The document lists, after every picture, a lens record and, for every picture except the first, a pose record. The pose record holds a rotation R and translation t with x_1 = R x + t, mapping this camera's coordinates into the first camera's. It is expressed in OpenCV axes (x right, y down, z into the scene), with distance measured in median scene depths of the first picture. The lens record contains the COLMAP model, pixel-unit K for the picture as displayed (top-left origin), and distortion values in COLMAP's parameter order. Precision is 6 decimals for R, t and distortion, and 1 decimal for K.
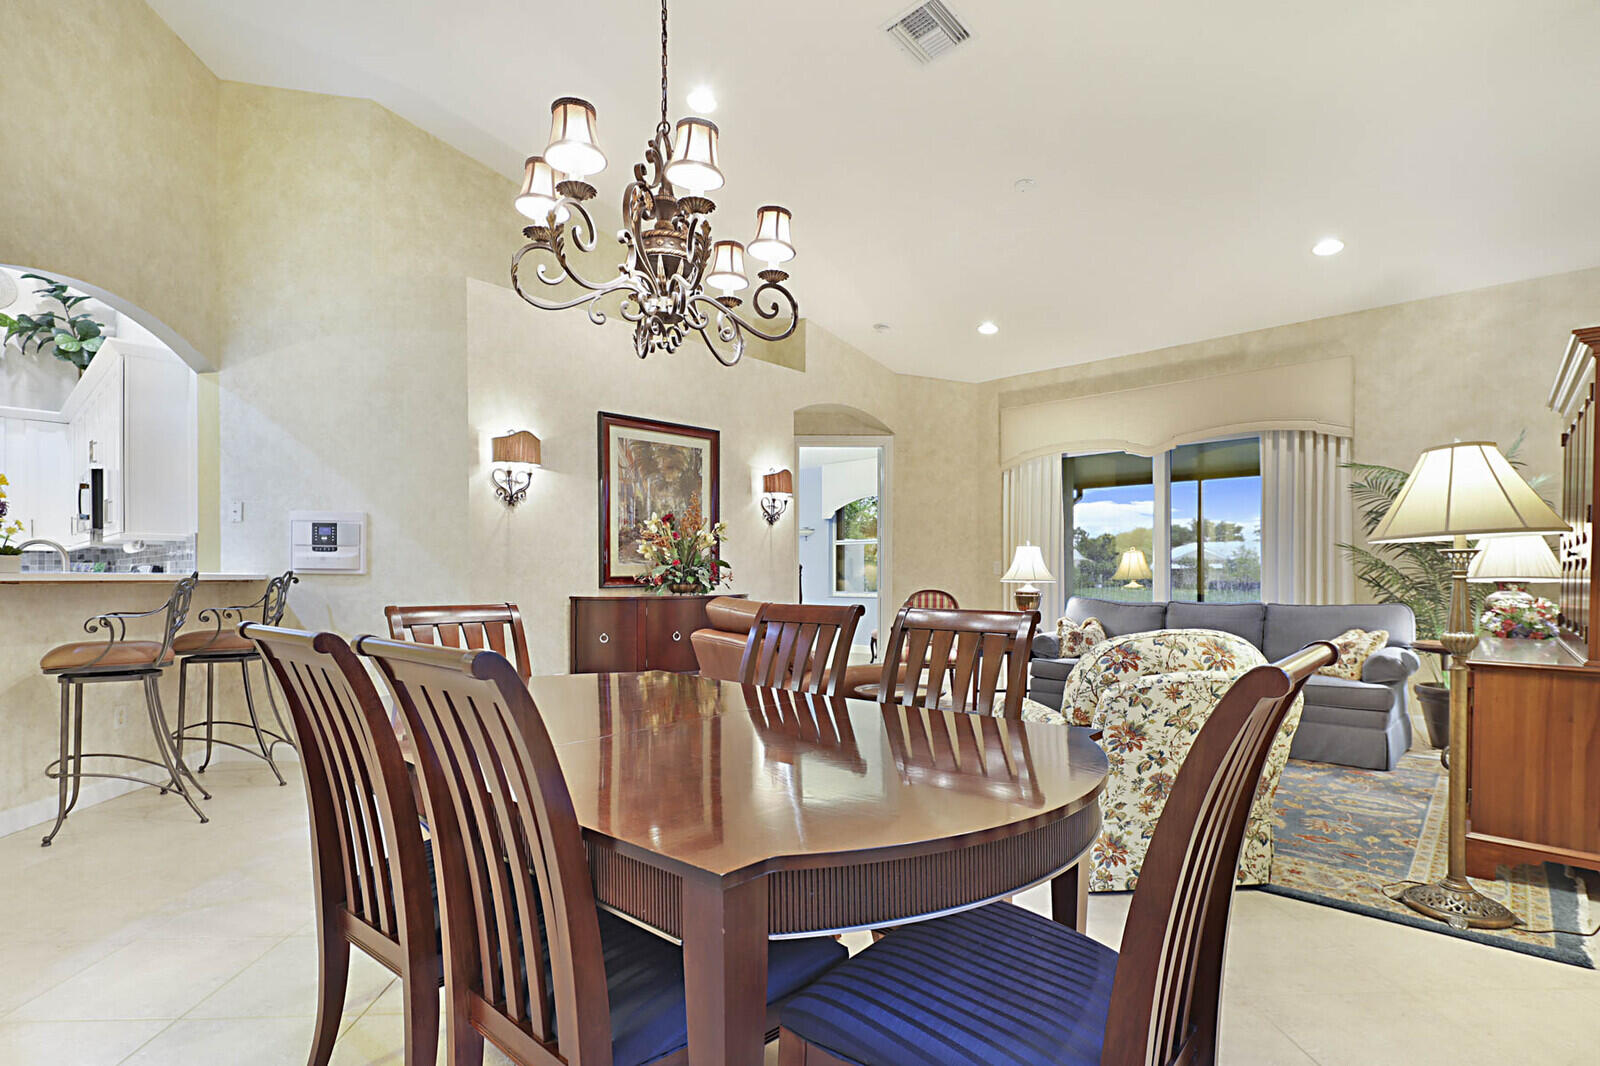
lens RADIAL K [[777.4, 0, 797.7], [0, 777.4, 577.5], [0, 0, 1]] dist [0.004908, -0.004934]
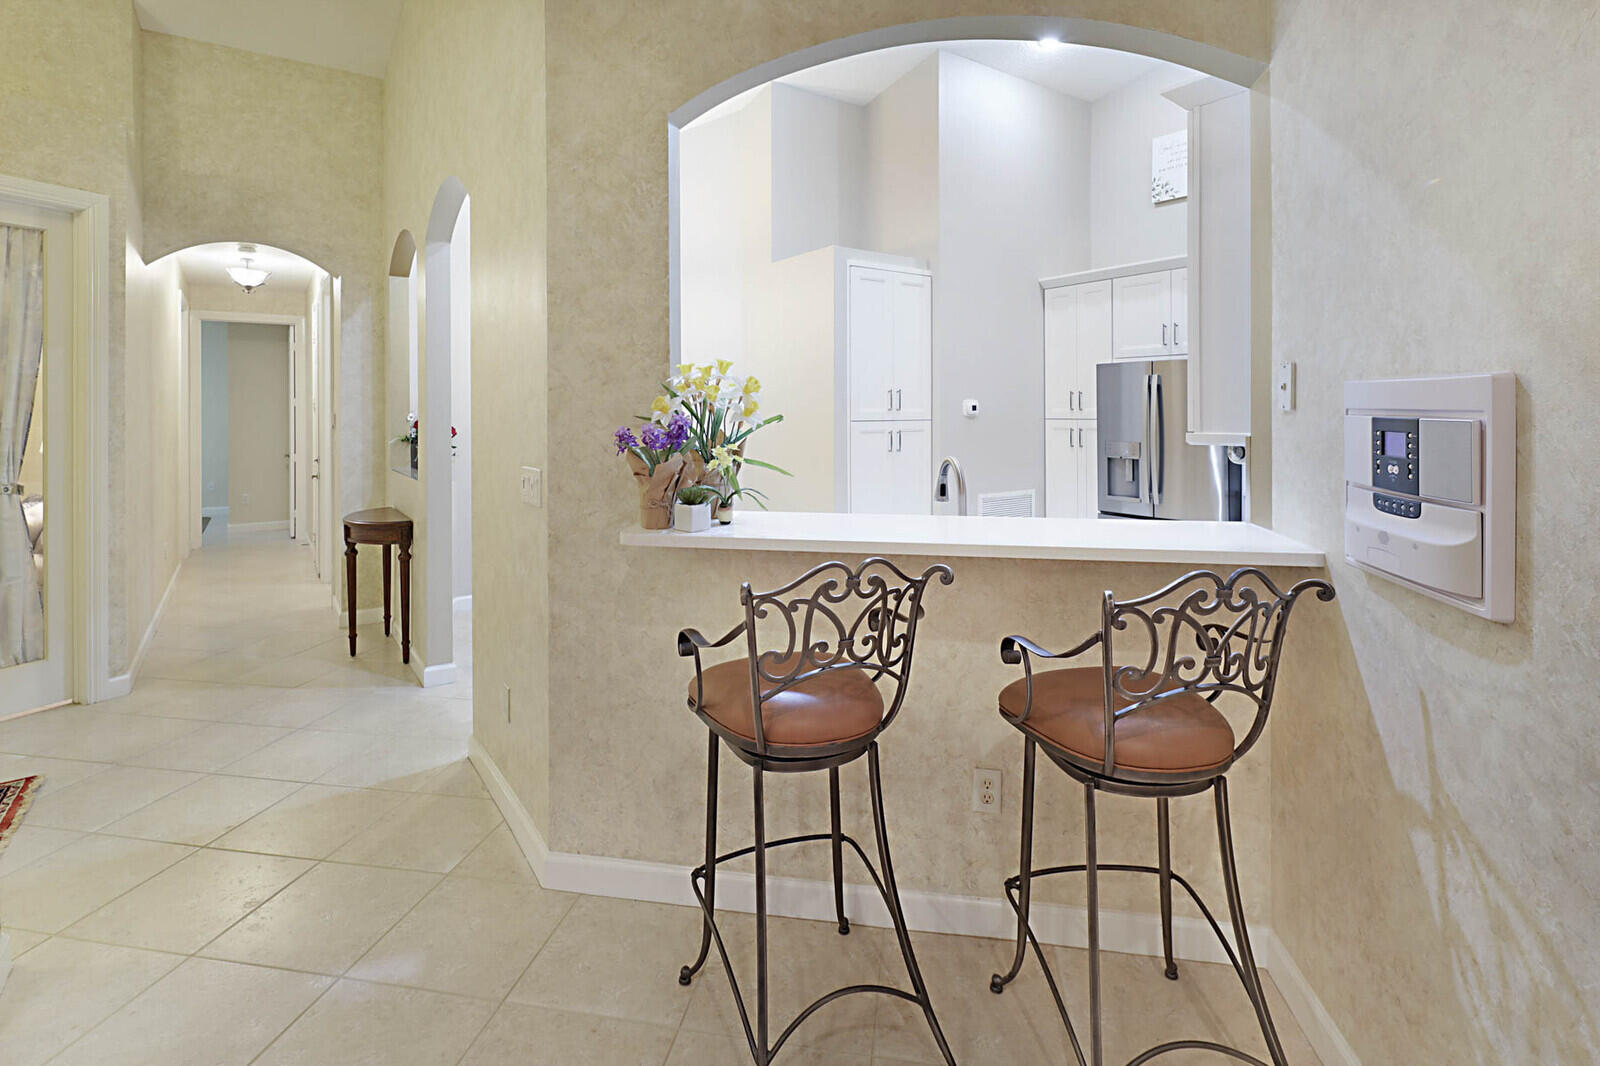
lens RADIAL K [[780.7, 0, 789.5], [0, 780.7, 416.1], [0, 0, 1]] dist [0.000316, -0.000209]
pose [[-0.219401, 0.007953, -0.975602, -0.219067], [0.002201, 0.999968, 0.007656, -0.061132], [0.975632, -0.000467, -0.219412, 0.694973]]
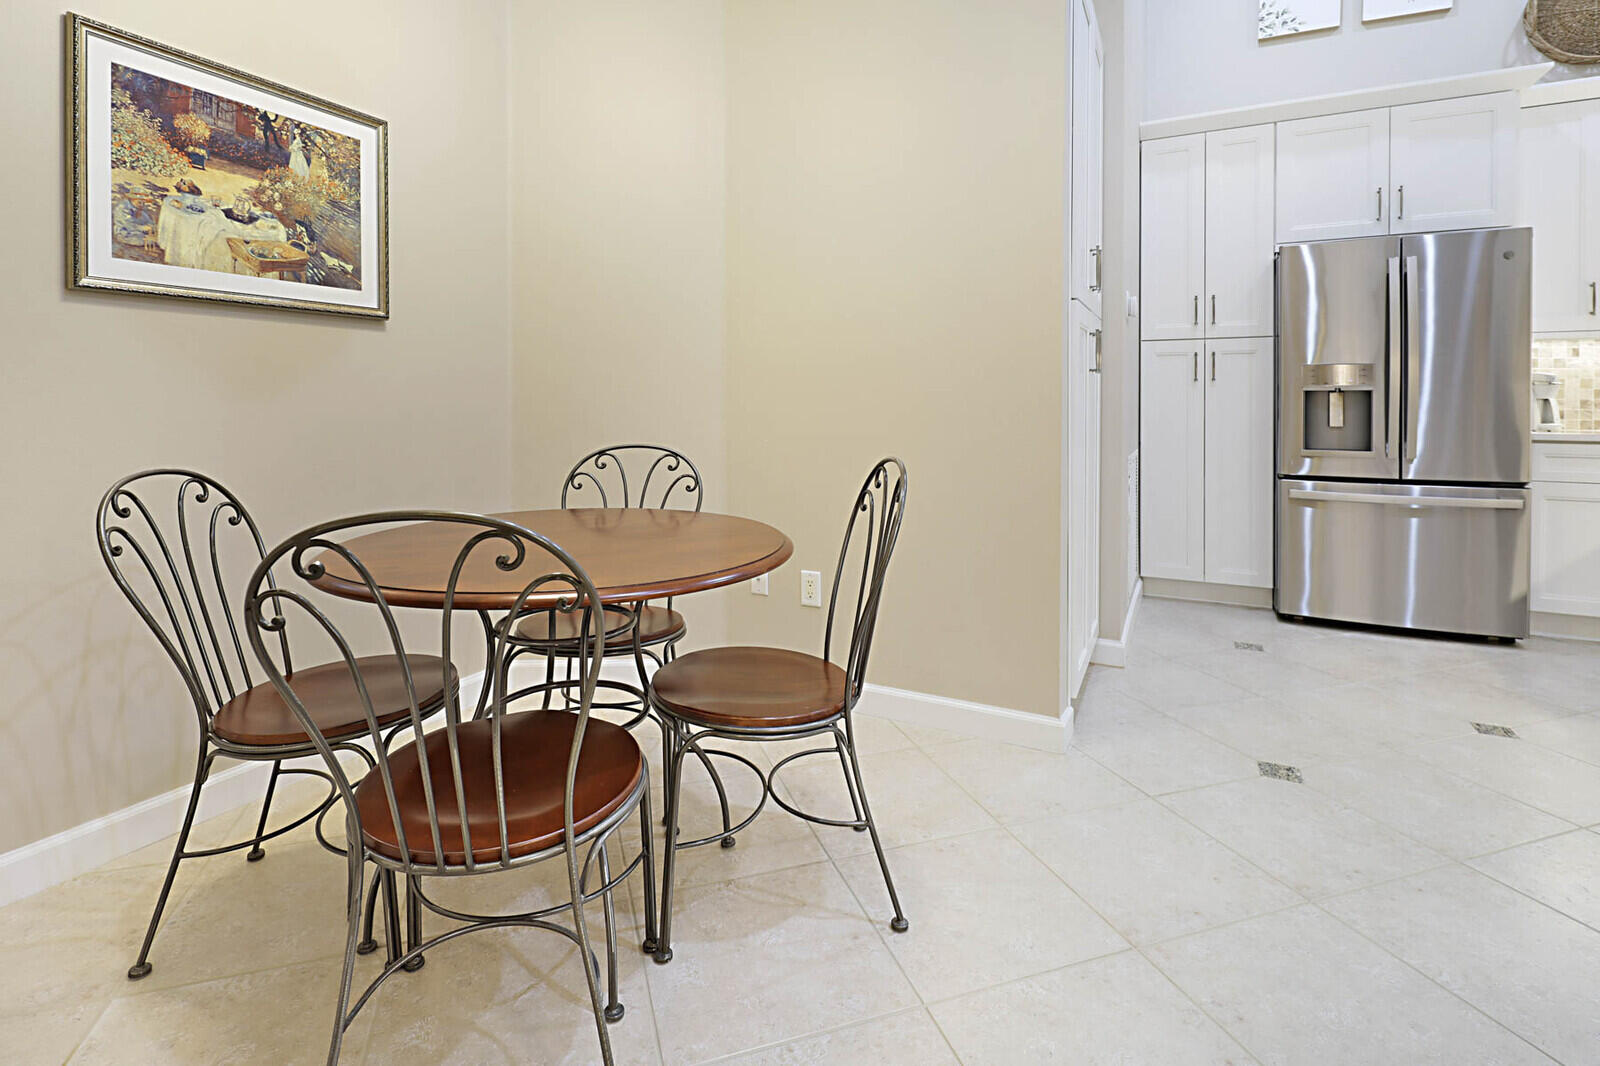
lens RADIAL K [[777.4, 0, 792.9], [0, 777.4, 404.7], [0, 0, 1]] dist [0.004908, -0.004934]
pose [[0.271747, 0.006807, -0.962345, -0.785062], [-0.000630, 0.999976, 0.006895, 0.009130], [0.962368, -0.001268, 0.271745, 0.291917]]
